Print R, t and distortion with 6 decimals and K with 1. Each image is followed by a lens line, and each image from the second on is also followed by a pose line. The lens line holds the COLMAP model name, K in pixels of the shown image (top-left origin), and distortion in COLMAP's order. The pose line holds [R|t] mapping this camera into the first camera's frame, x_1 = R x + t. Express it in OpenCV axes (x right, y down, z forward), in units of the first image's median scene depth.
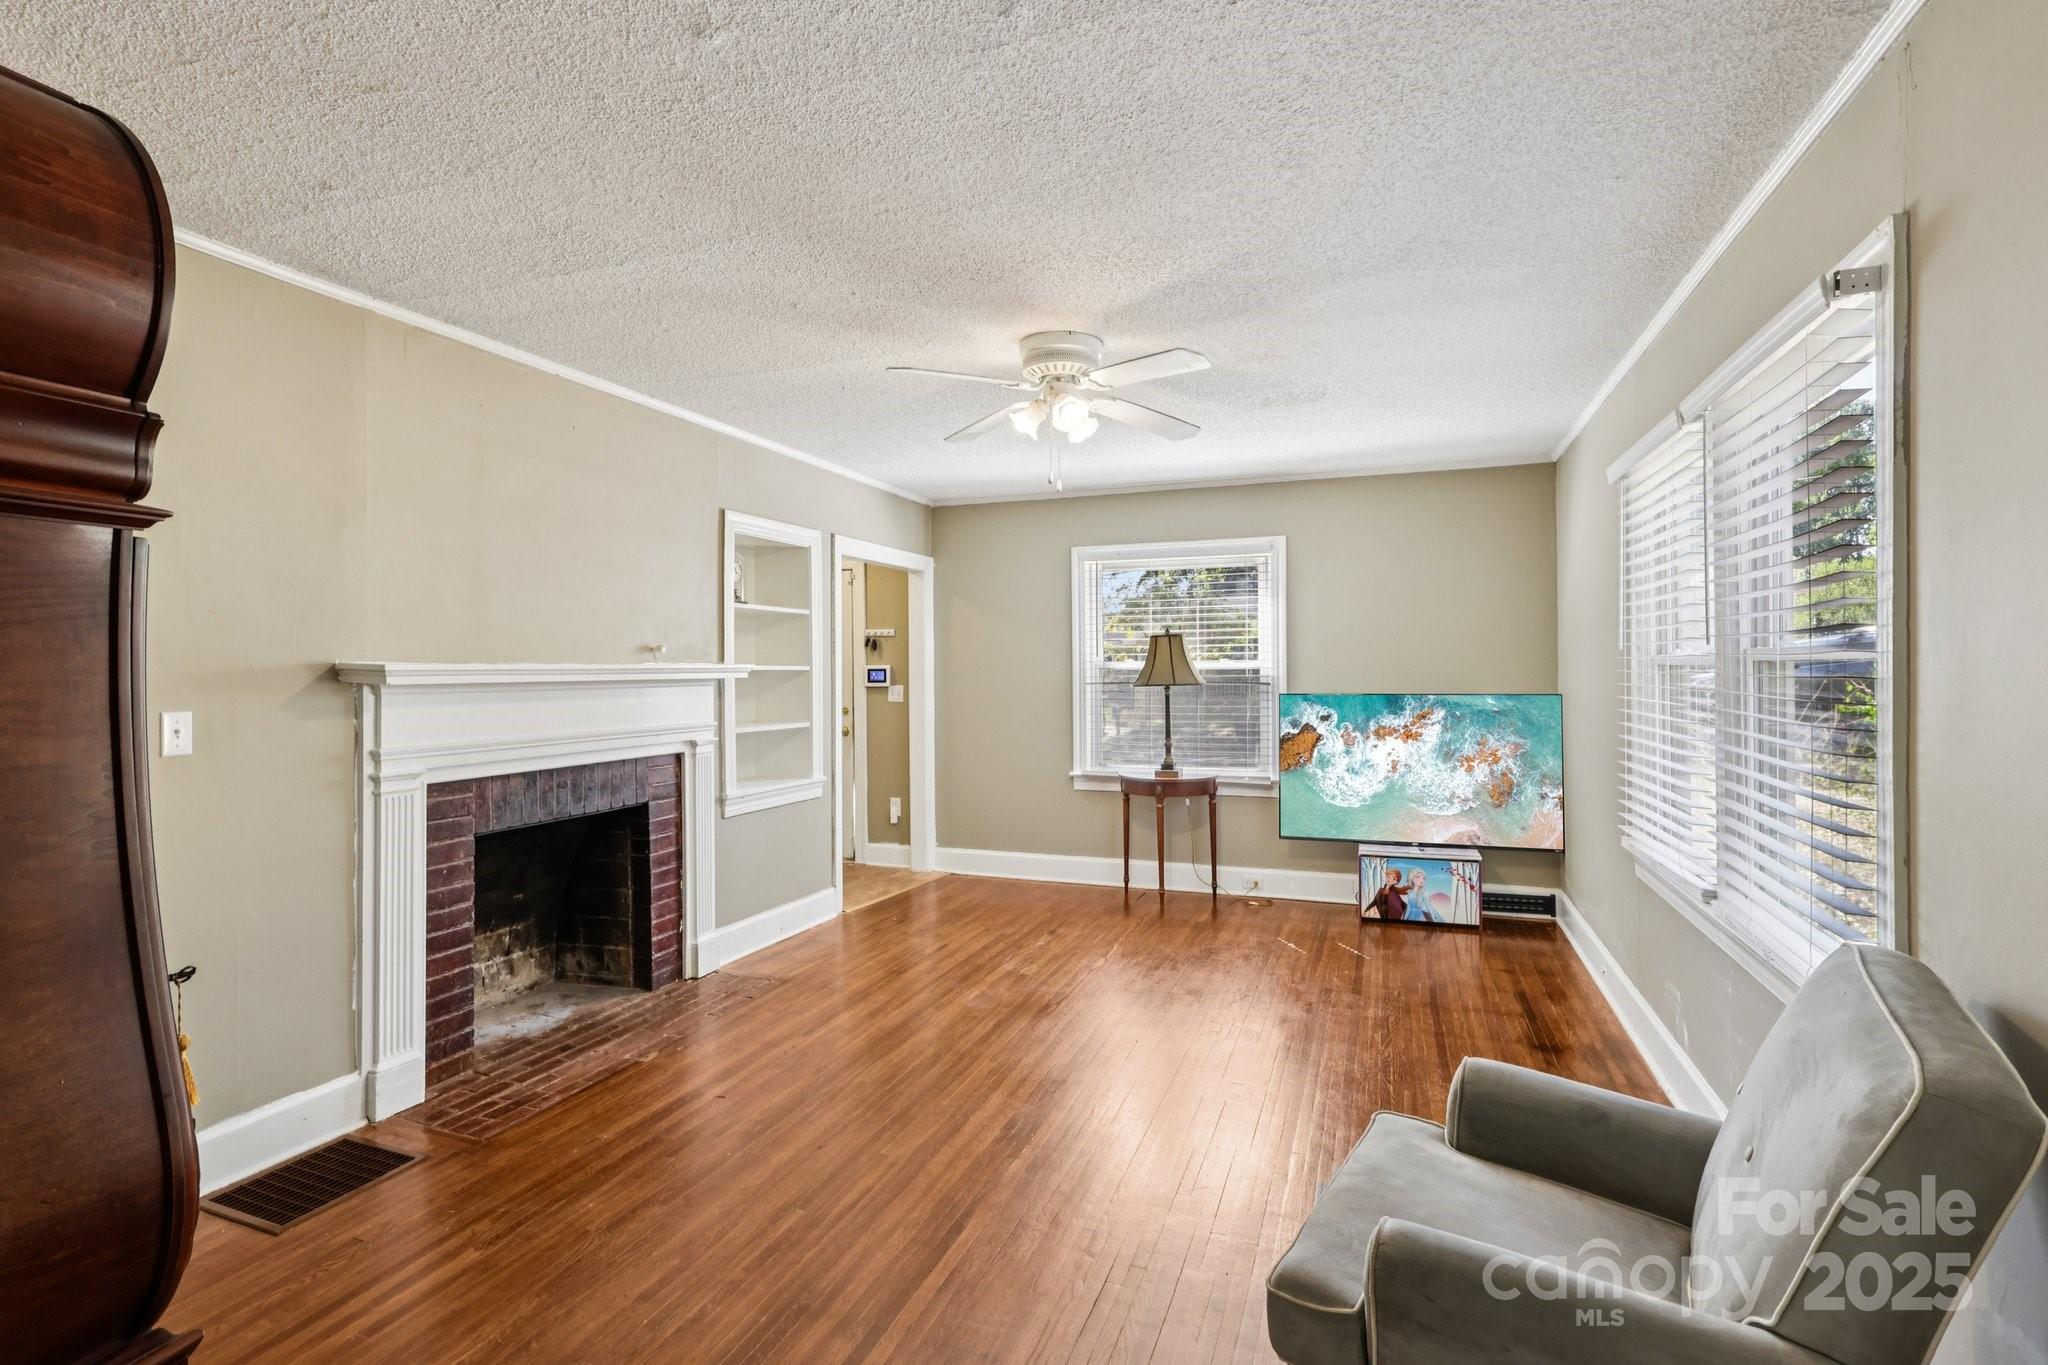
lens RADIAL K [[981.5, 0, 1023.9], [0, 981.5, 670.9], [0, 0, 1]] dist [0.005281, 0.001801]
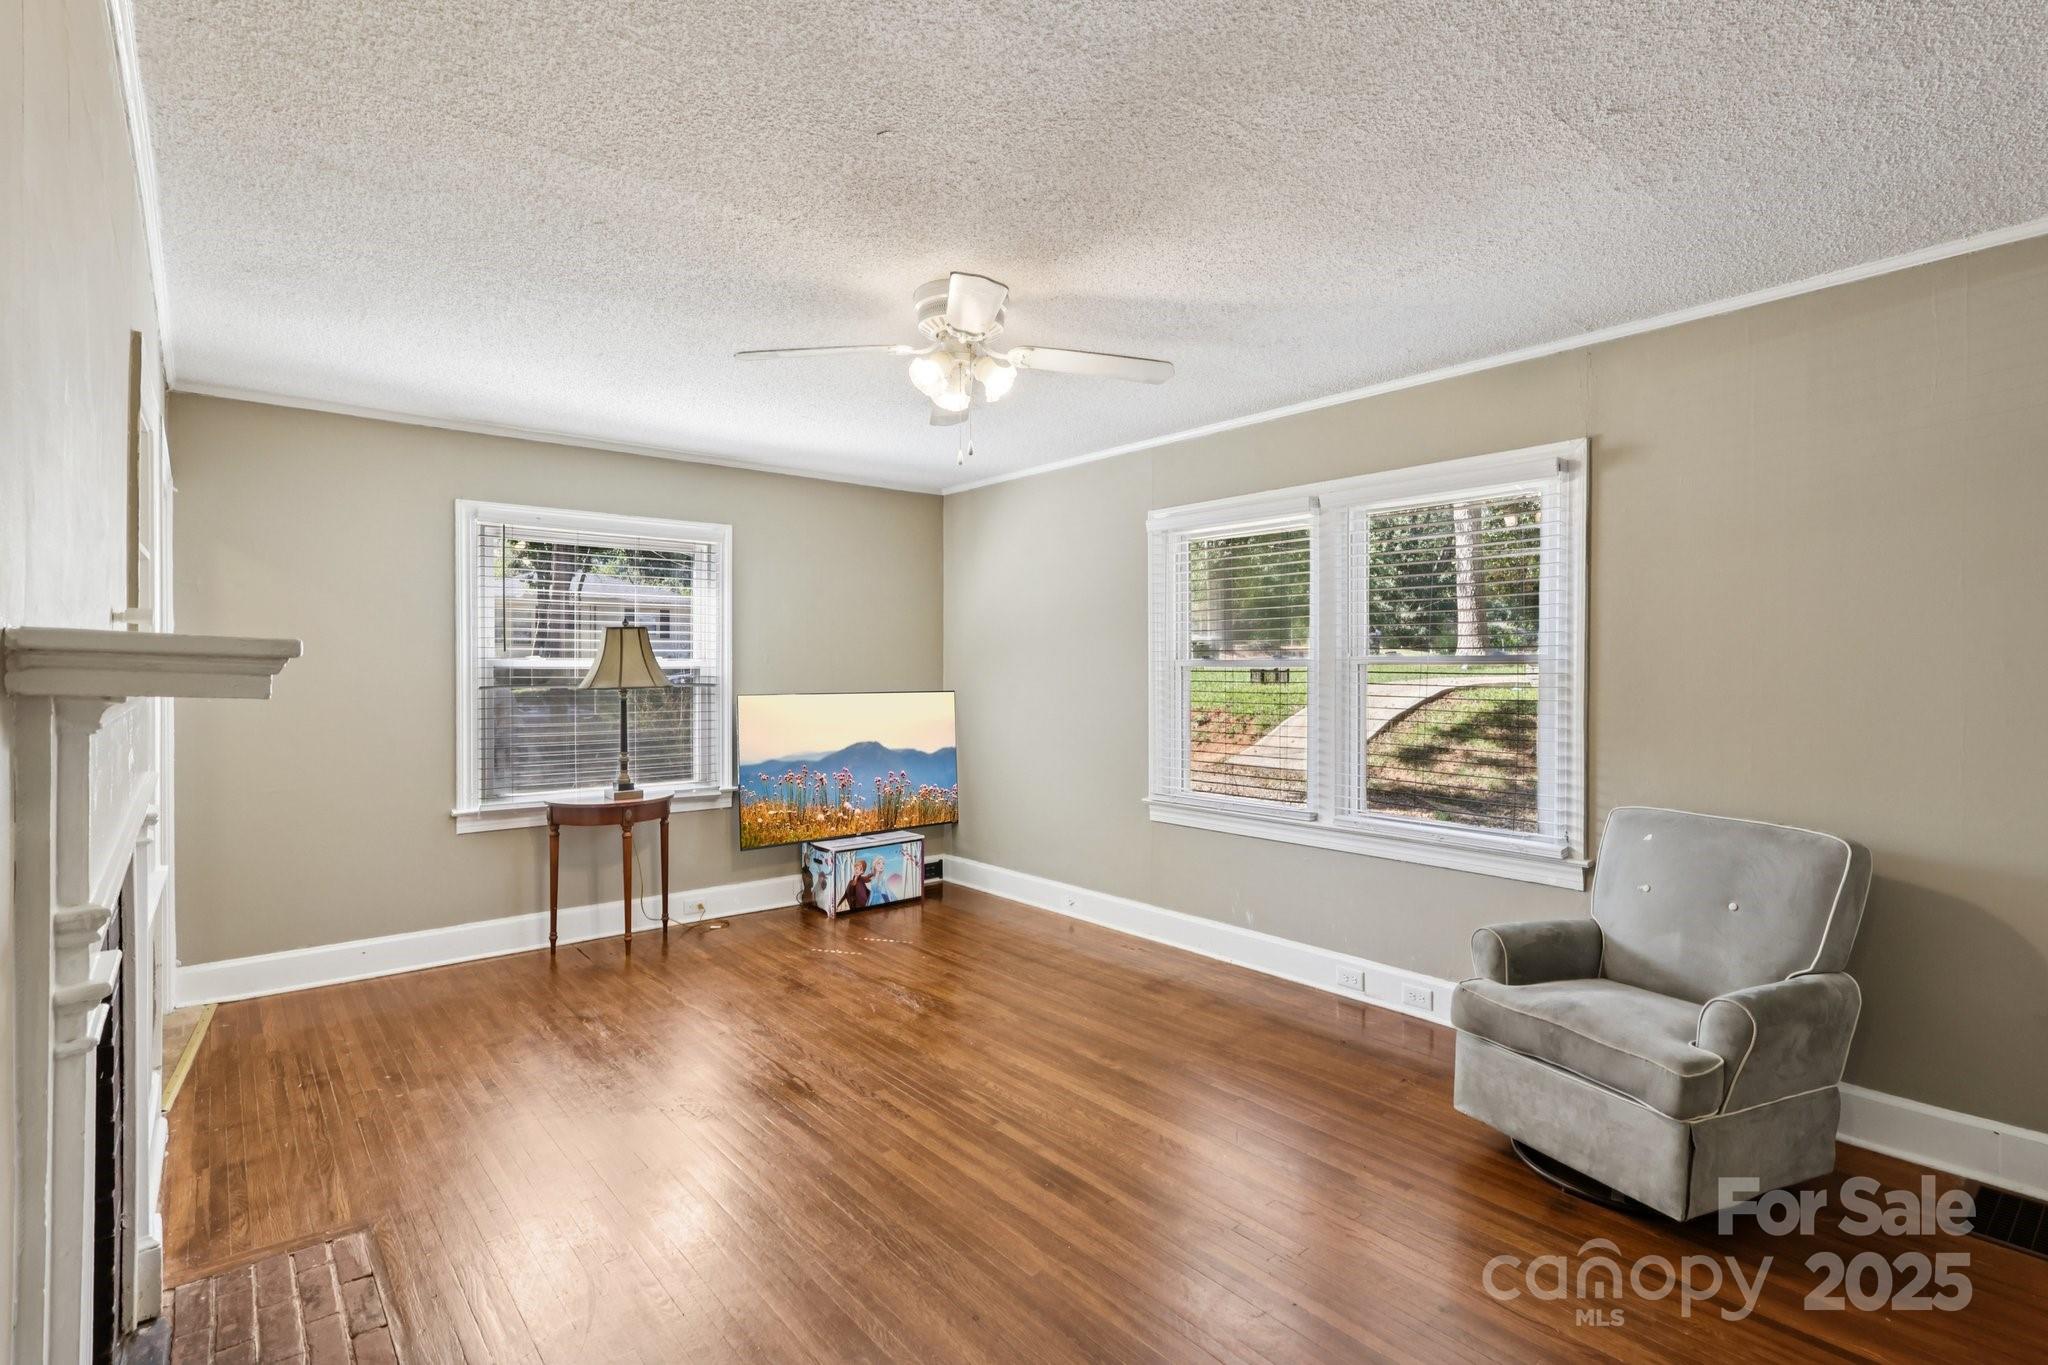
lens RADIAL K [[981.5, 0, 1026.2], [0, 981.5, 677.7], [0, 0, 1]] dist [0.005281, 0.001801]
pose [[0.492083, -0.003174, 0.870543, -0.408030], [-0.000873, 0.999991, 0.004140, 0.002325], [-0.870548, -0.002797, 0.492076, 0.300221]]
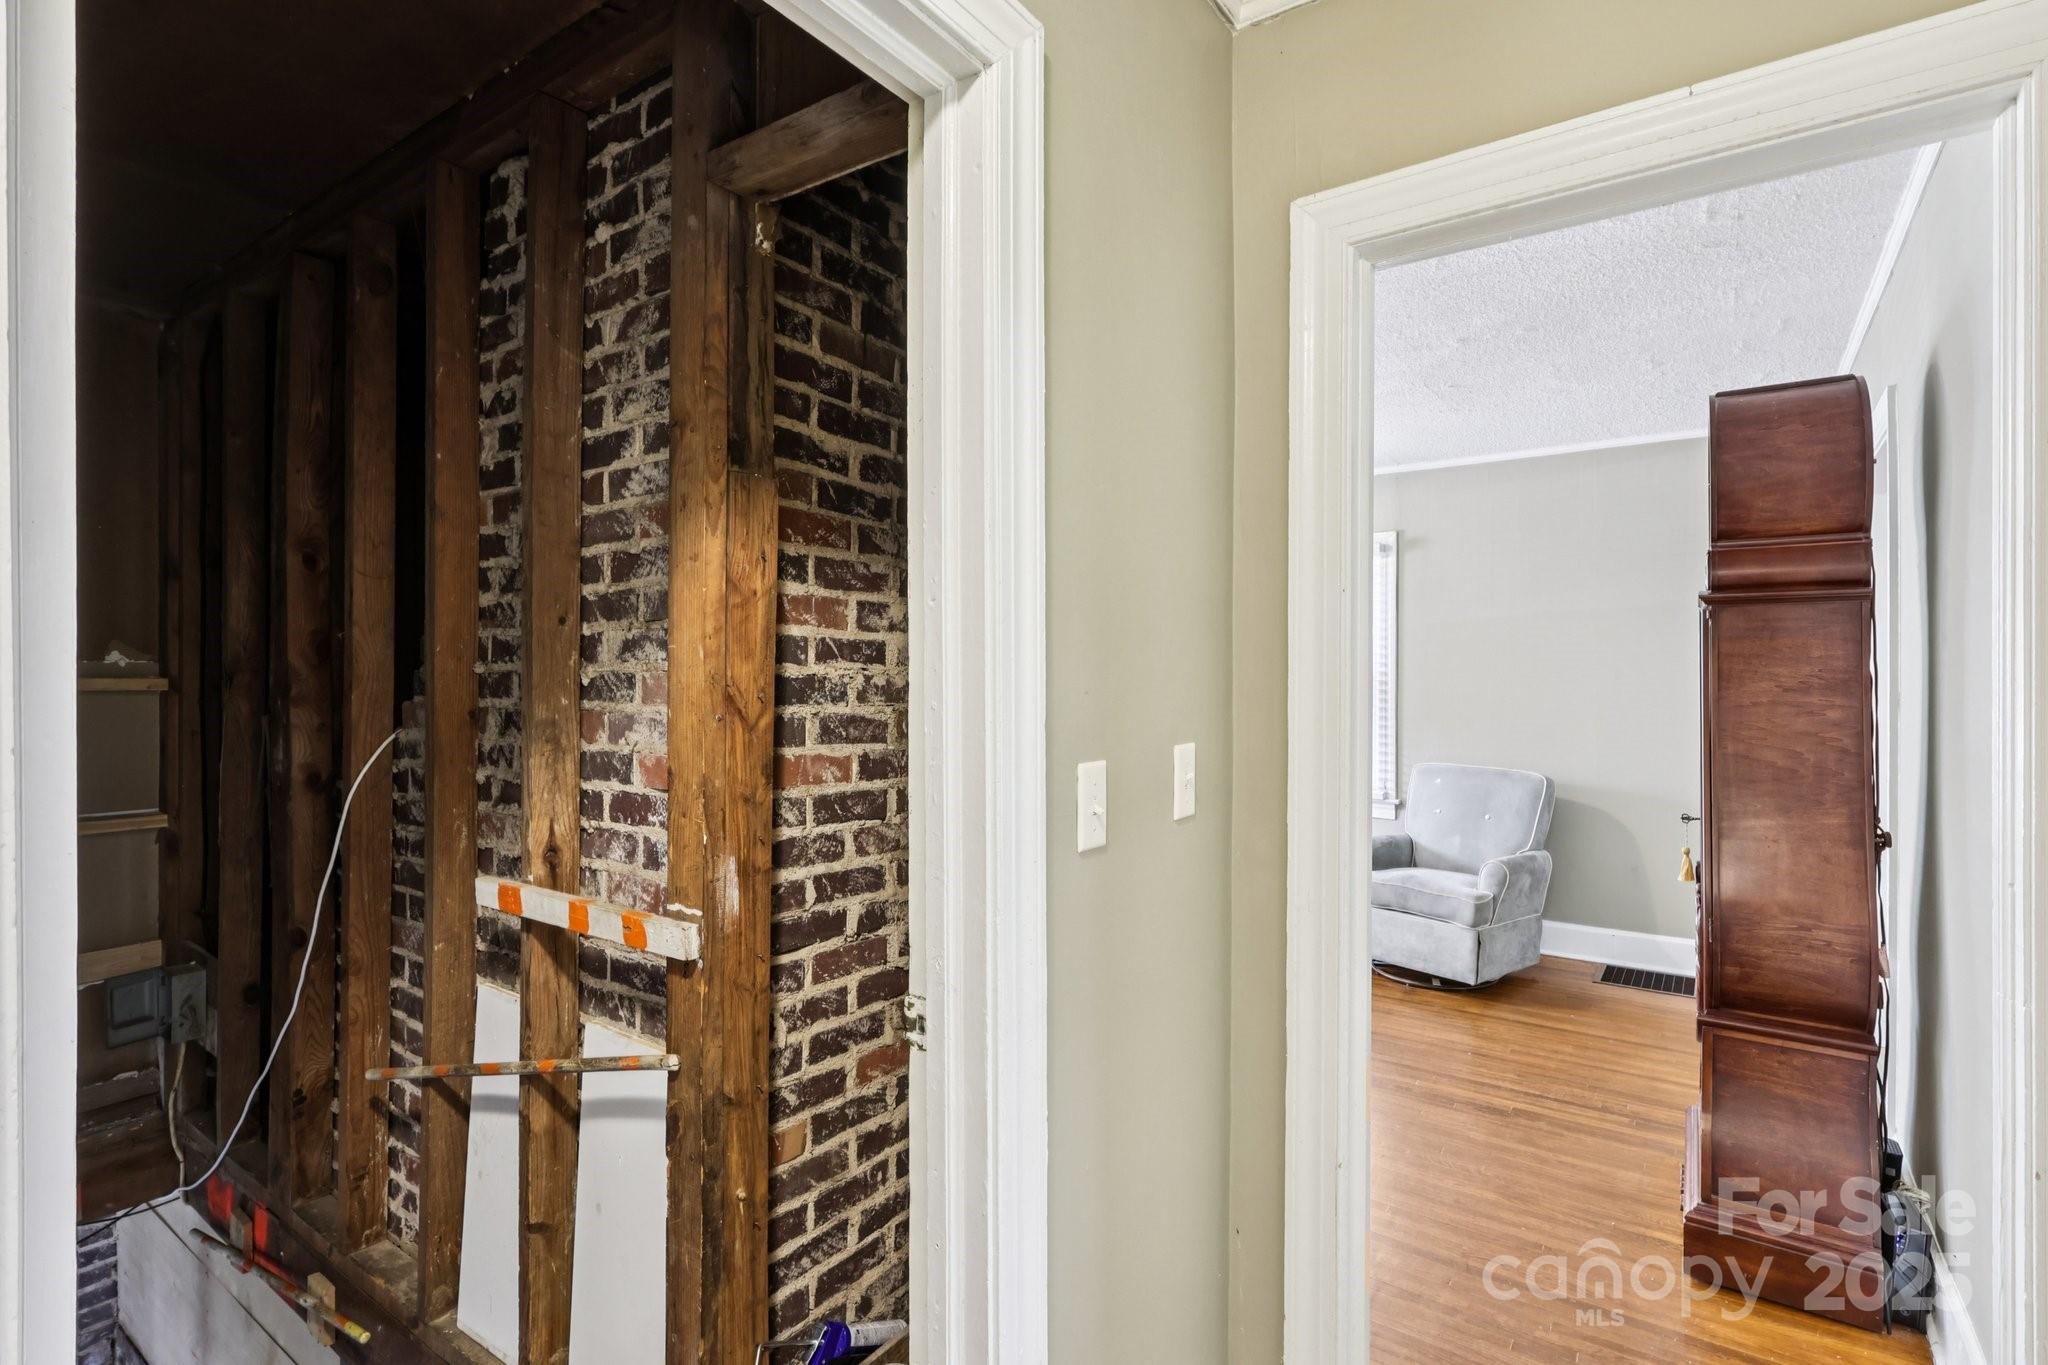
lens RADIAL K [[981.5, 0, 1024.8], [0, 981.5, 673.0], [0, 0, 1]] dist [0.005281, 0.001801]
pose [[0.254529, 0.005316, 0.967051, -0.710418], [-0.001120, 0.999986, -0.005202, -0.000384], [-0.967065, 0.000241, 0.254531, 0.399807]]
